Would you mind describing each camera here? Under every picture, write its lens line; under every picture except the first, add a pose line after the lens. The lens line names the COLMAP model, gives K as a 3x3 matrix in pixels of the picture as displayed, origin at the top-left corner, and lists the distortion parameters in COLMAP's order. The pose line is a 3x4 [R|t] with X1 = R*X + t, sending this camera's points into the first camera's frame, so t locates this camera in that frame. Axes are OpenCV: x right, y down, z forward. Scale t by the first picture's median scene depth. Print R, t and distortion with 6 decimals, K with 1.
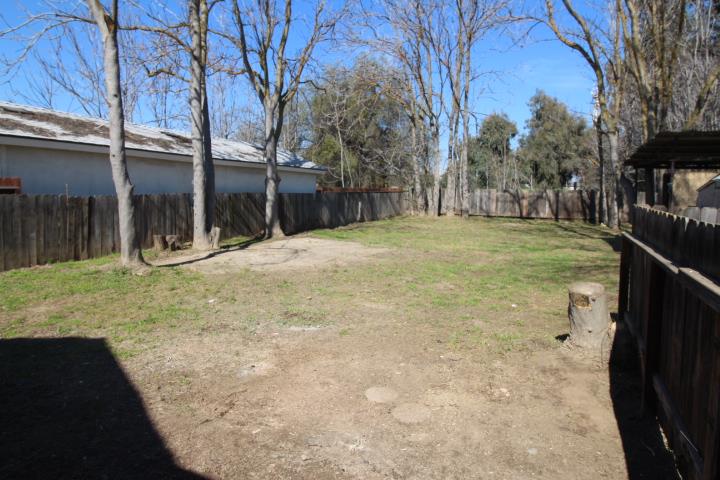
lens RADIAL K [[448.2, 0, 360.0], [0, 448.2, 240.0], [0, 0, 1]] dist [0.001079, 0.000099]
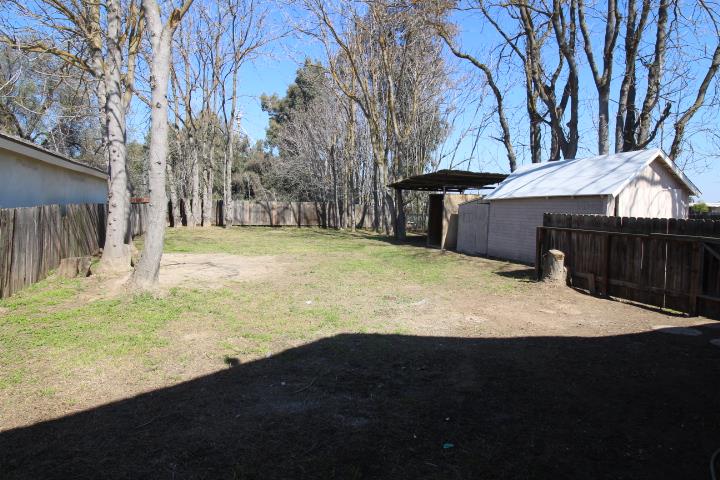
lens RADIAL K [[448.2, 0, 360.0], [0, 448.2, 240.0], [0, 0, 1]] dist [0.001079, 0.000099]
pose [[0.688027, -0.052355, 0.723794, -0.326188], [0.069255, 0.997579, 0.006326, -0.005124], [-0.722372, 0.045773, 0.689988, 0.041472]]
